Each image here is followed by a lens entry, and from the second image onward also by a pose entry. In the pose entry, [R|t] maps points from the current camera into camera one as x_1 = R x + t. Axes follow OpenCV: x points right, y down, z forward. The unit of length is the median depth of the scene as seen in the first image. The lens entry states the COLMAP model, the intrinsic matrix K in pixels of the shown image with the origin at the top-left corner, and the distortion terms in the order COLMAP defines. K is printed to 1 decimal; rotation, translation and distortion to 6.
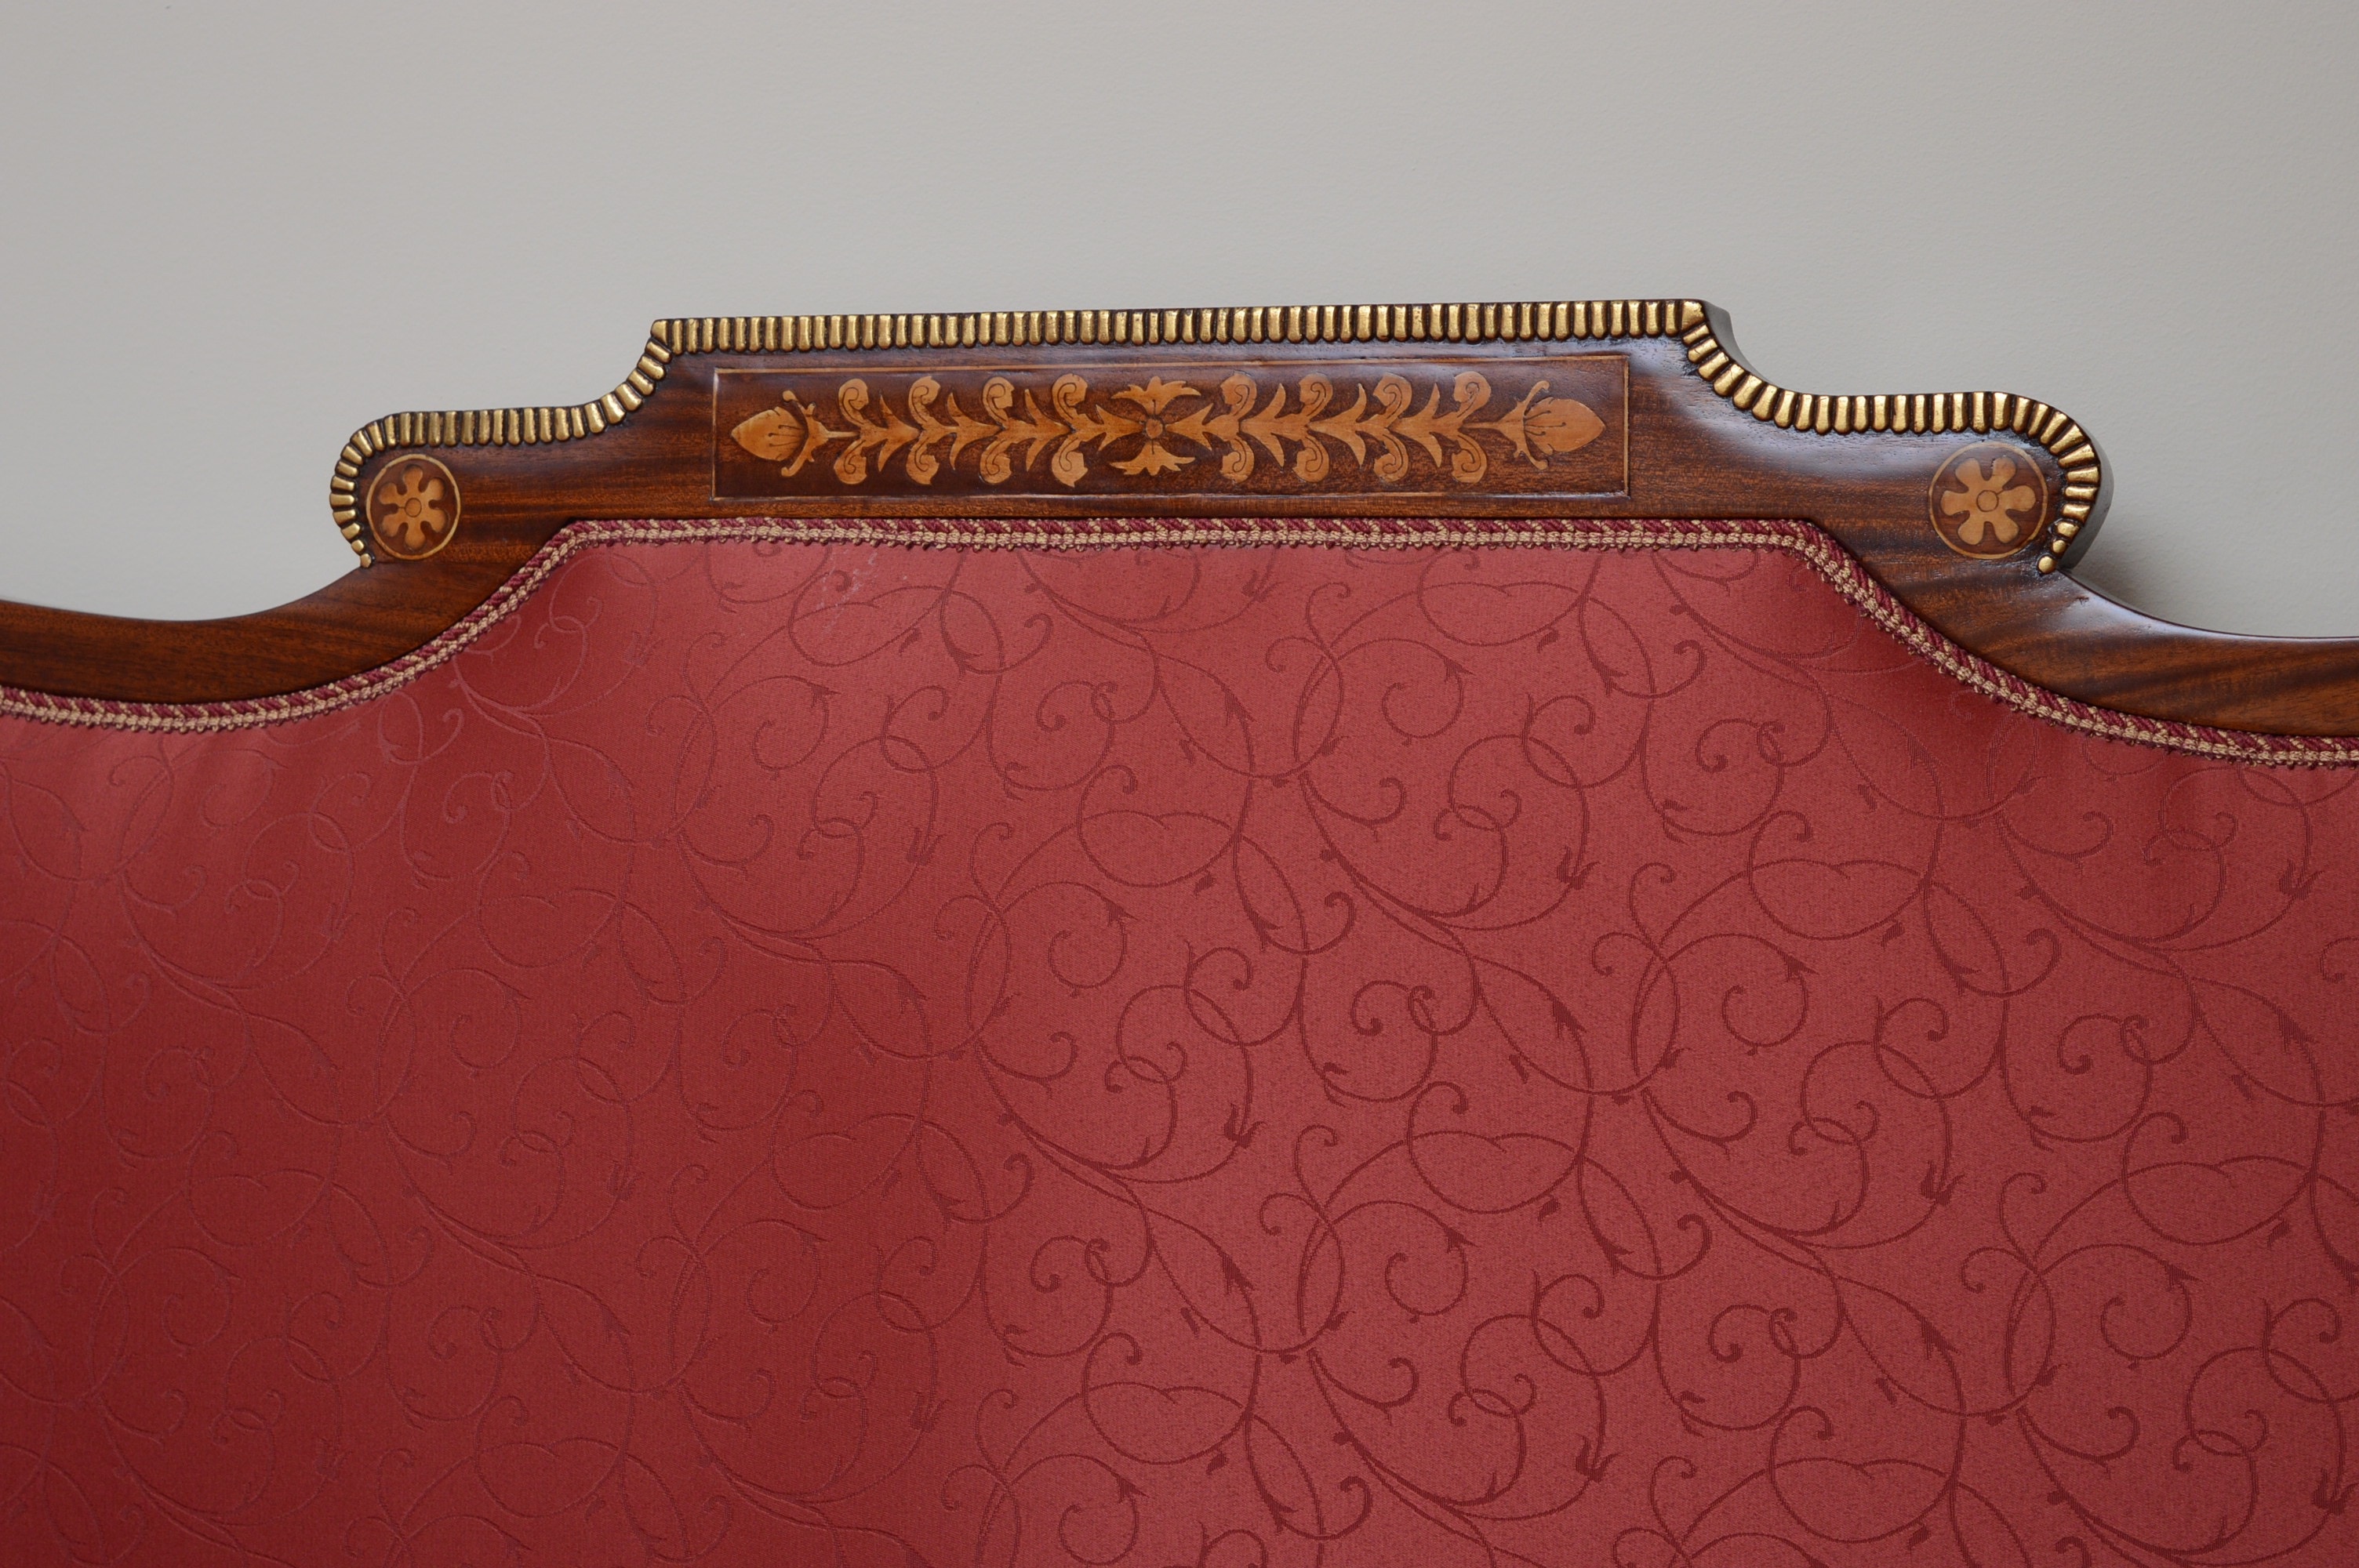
lens RADIAL K [[4618.0, 0, 1168.8], [0, 4618.0, 793.7], [0, 0, 1]] dist [0.023333, 0.000000]
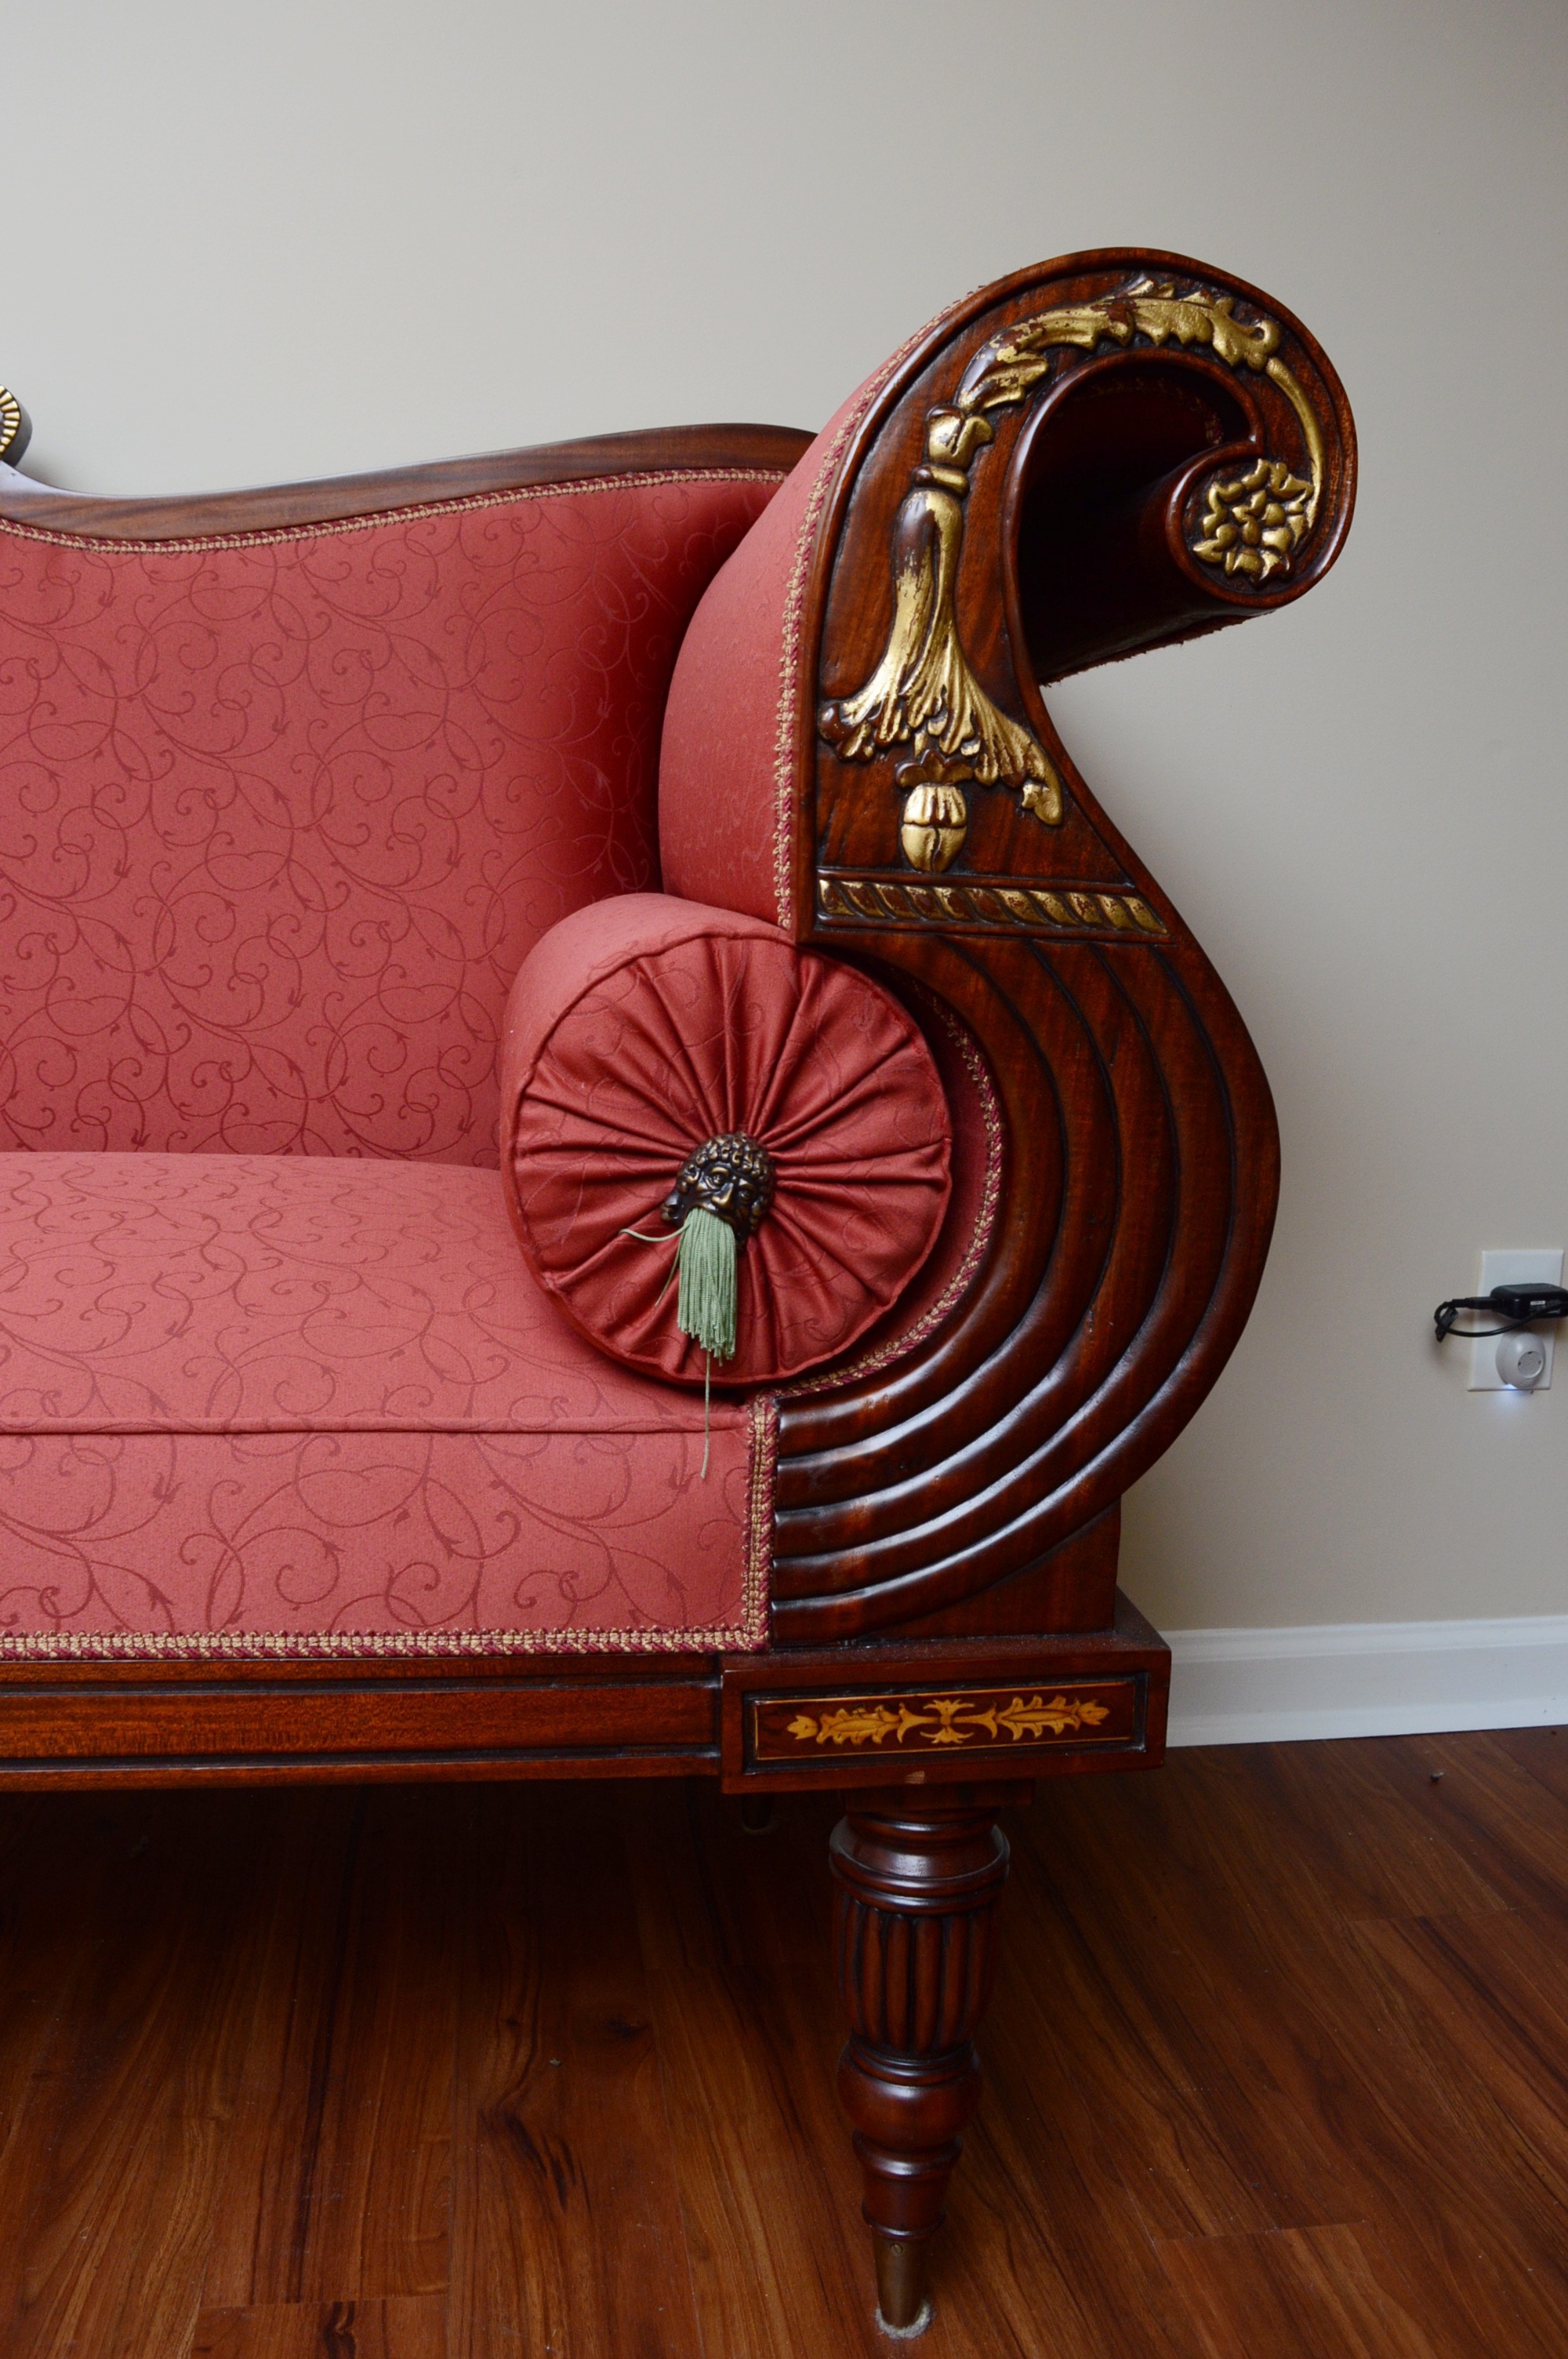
lens RADIAL K [[1964.0, 0, 793.1], [0, 1964.0, 1171.2], [0, 0, 1]] dist [-0.100089, 0.025045]
pose [[0.892253, -0.056817, 0.447947, 0.099687], [-0.021290, 0.985655, 0.167426, 0.118268], [-0.451033, -0.158923, 0.878244, -0.007683]]
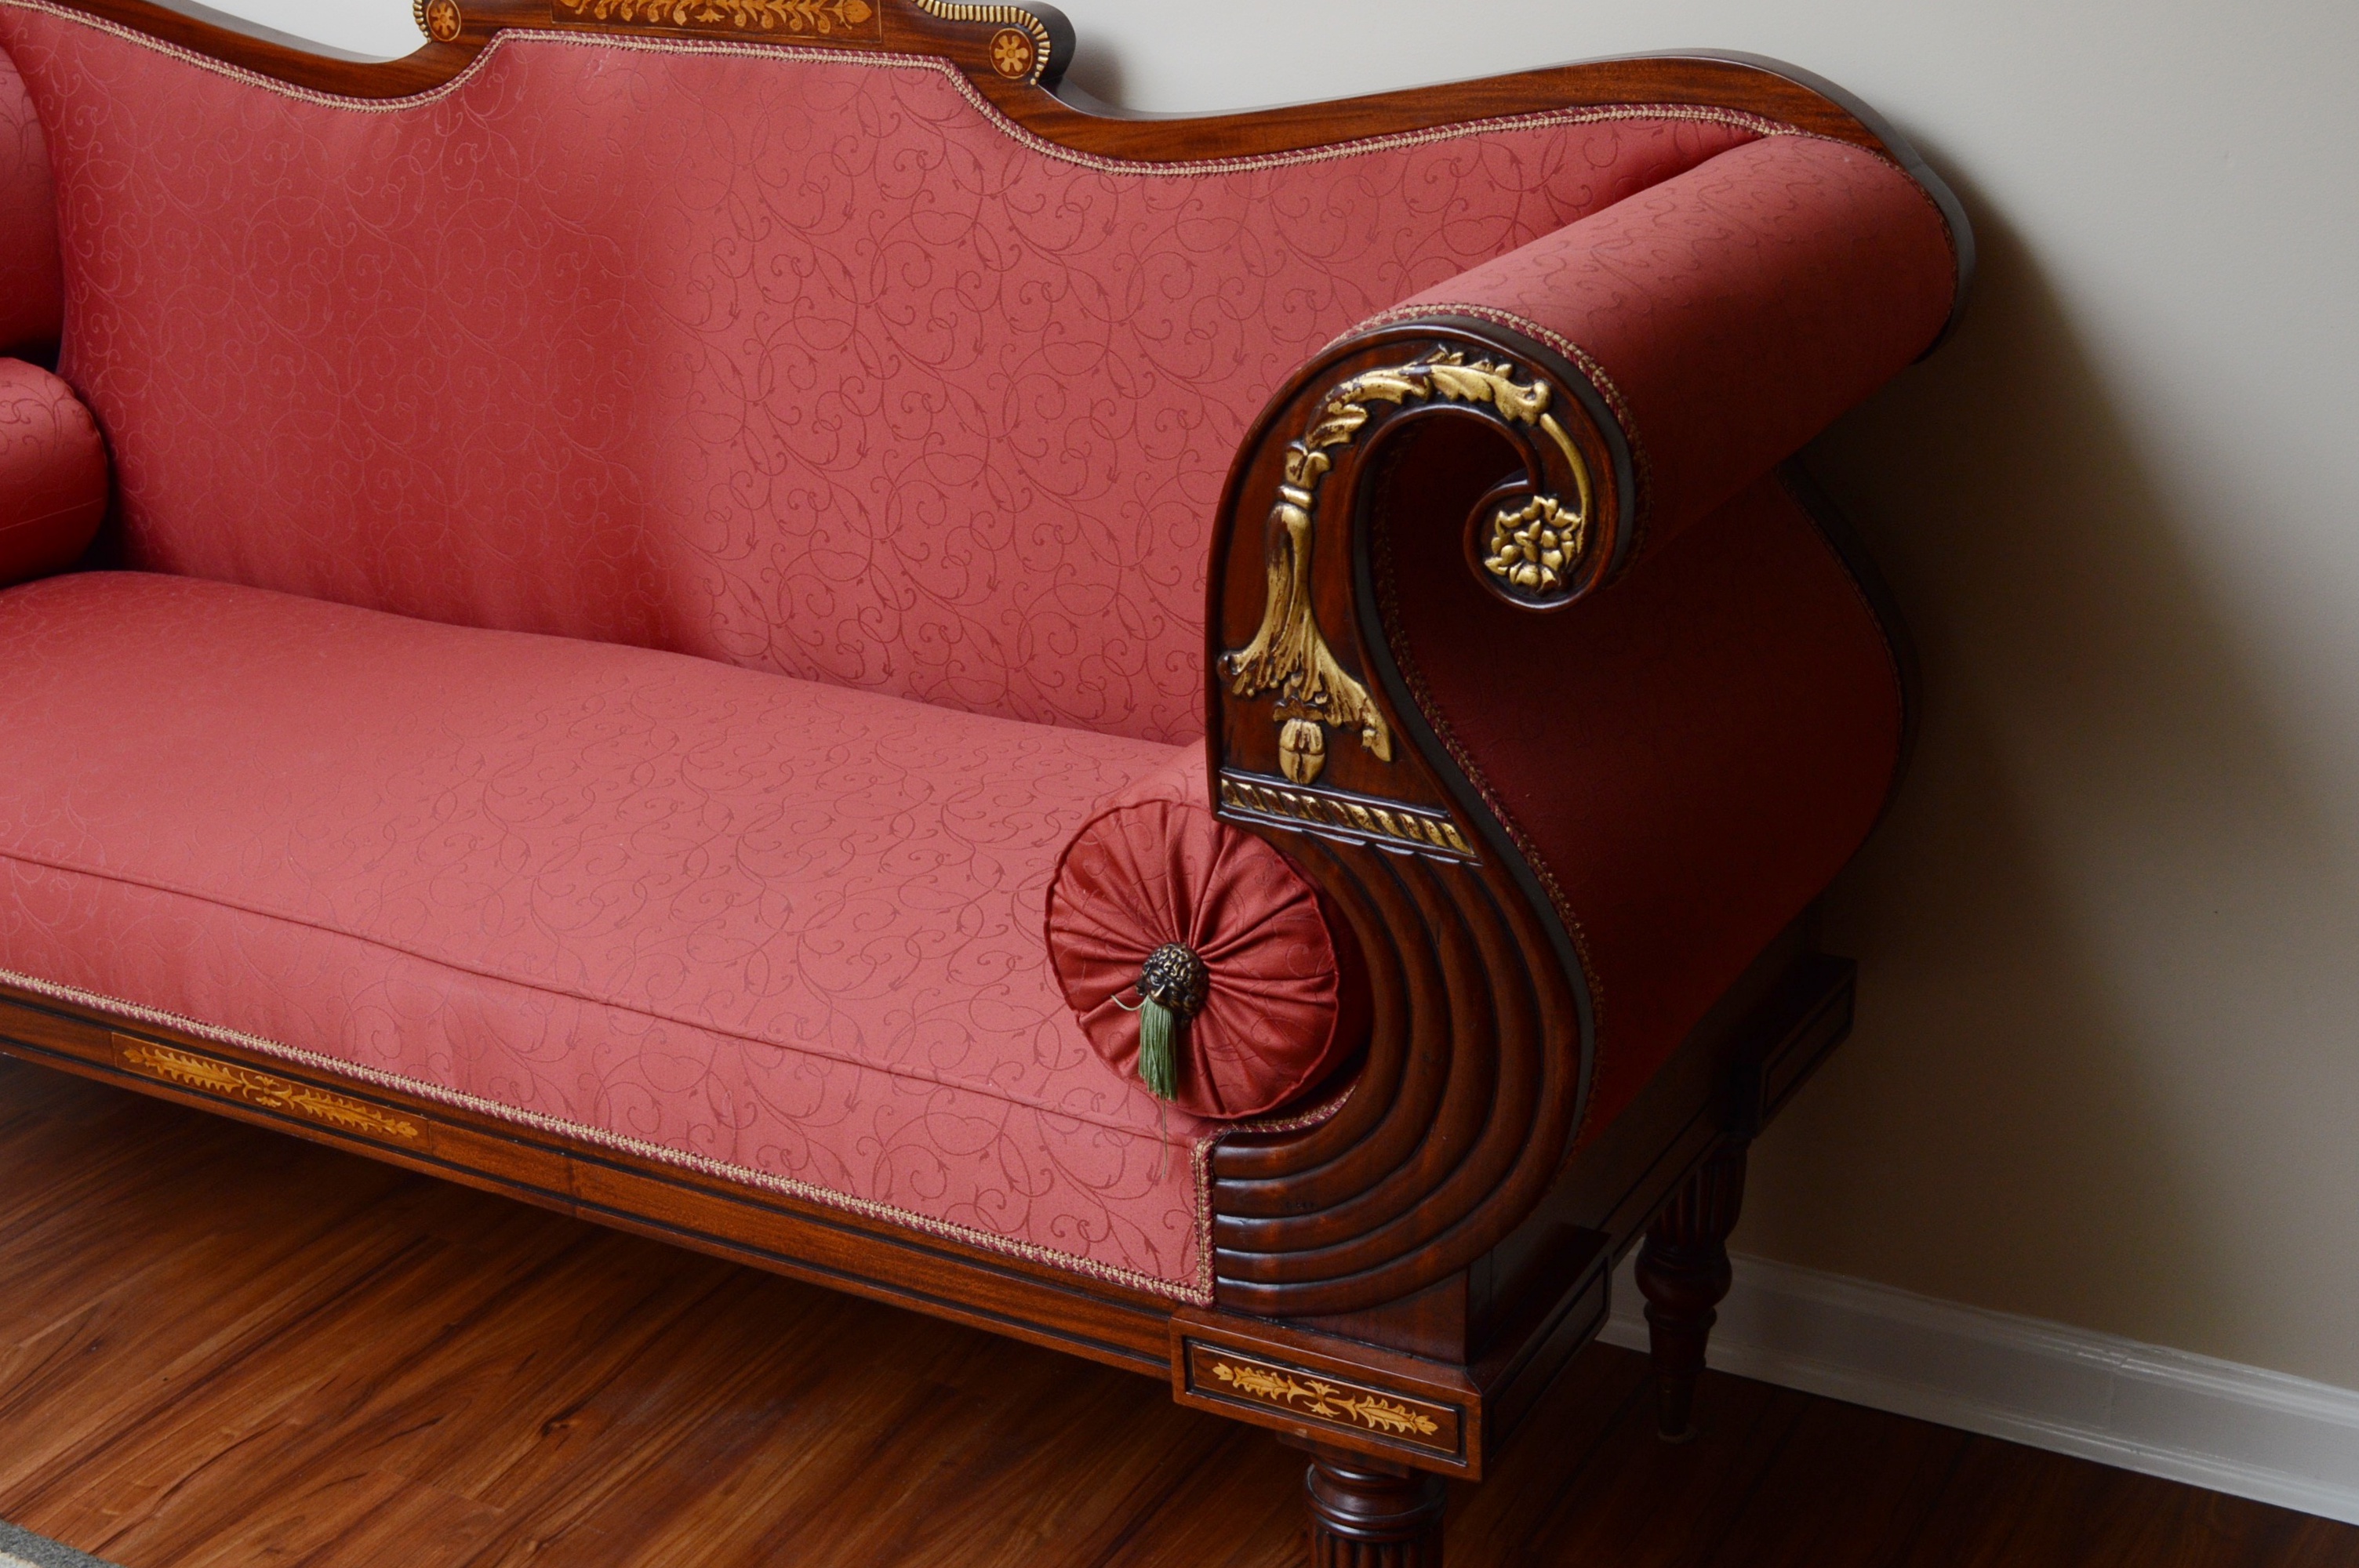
lens RADIAL K [[3222.8, 0, 1139.0], [0, 3222.8, 780.3], [0, 0, 1]] dist [-0.050190, 0.000000]
pose [[0.981360, 0.030195, -0.189791, 0.546218], [0.040582, 0.932749, 0.358236, -0.293113], [0.187844, -0.359260, 0.914137, -0.606110]]
